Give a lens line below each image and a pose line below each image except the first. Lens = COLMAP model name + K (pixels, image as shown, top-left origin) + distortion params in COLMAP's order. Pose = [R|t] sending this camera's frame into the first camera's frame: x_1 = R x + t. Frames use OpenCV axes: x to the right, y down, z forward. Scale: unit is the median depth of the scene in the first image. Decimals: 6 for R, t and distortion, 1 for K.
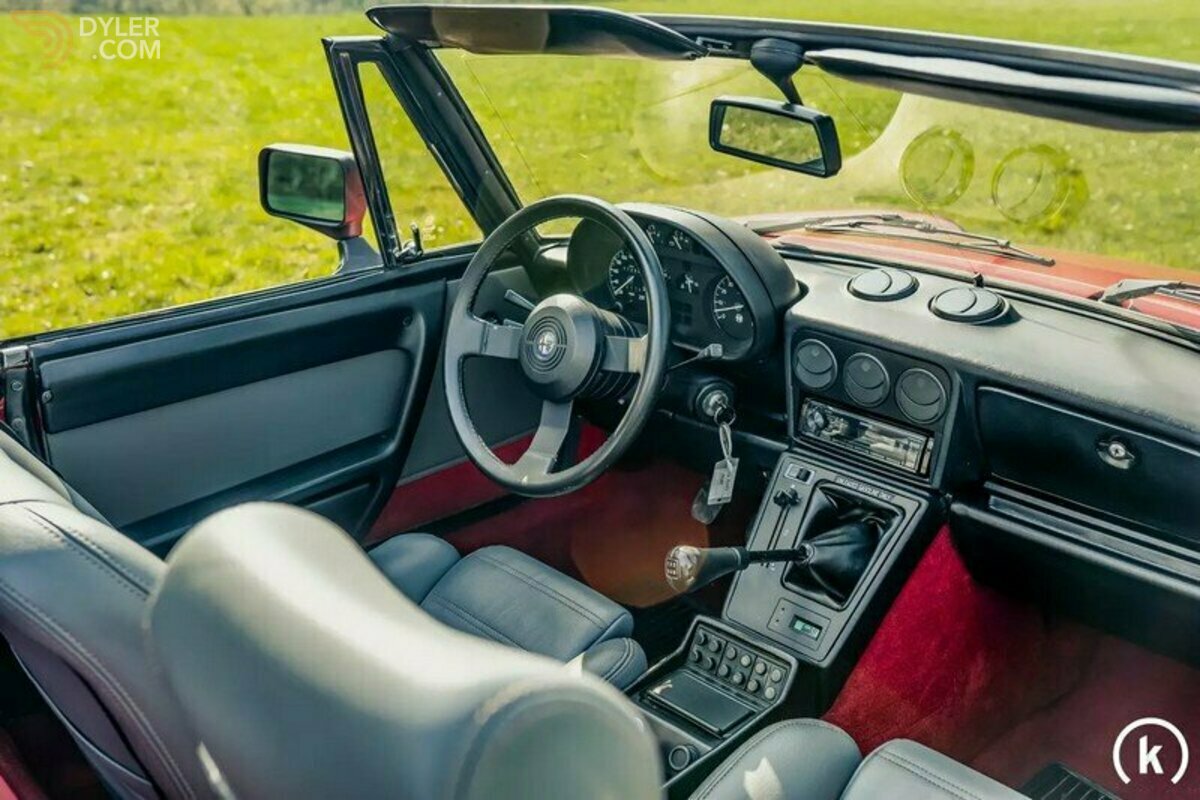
lens RADIAL K [[1159.8, 0, 600.0], [0, 1159.8, 400.0], [0, 0, 1]] dist [-0.050130, 0.036455]
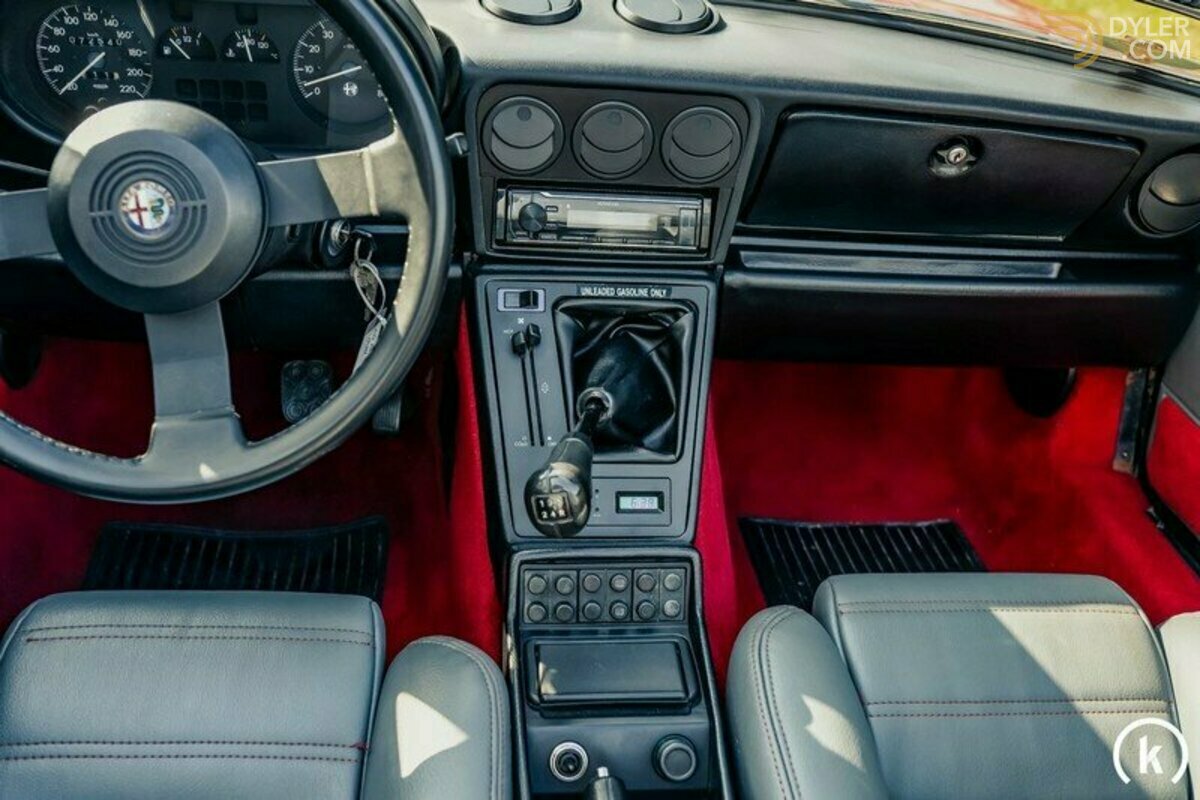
lens RADIAL K [[1159.8, 0, 600.0], [0, 1159.8, 400.0], [0, 0, 1]] dist [-0.050130, 0.036455]
pose [[0.632500, -0.365274, 0.683021, -0.297892], [0.201627, 0.929063, 0.310142, -0.087547], [-0.747857, -0.058449, 0.661282, 0.531166]]
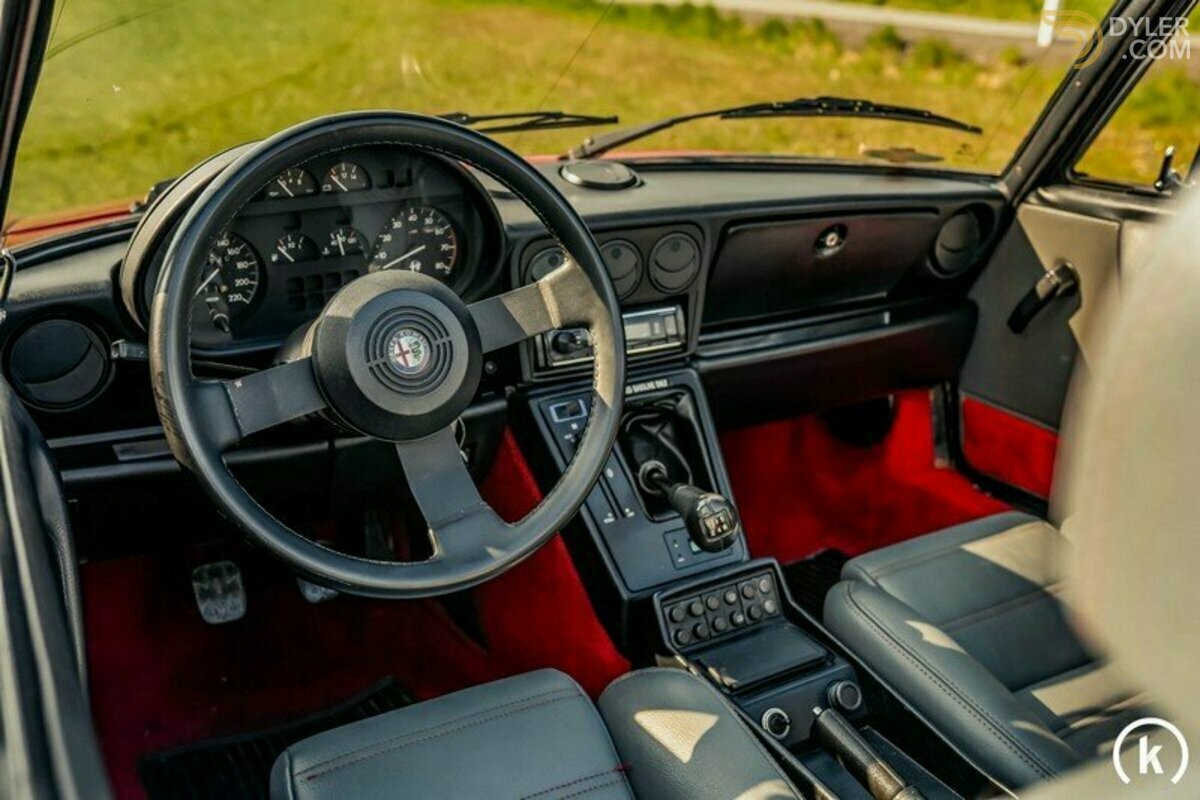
lens RADIAL K [[1159.8, 0, 600.0], [0, 1159.8, 400.0], [0, 0, 1]] dist [-0.050130, 0.036455]
pose [[0.262801, -0.332430, 0.905774, -0.601280], [0.346426, 0.908684, 0.232987, -0.135993], [-0.900514, 0.252554, 0.353965, 0.708615]]
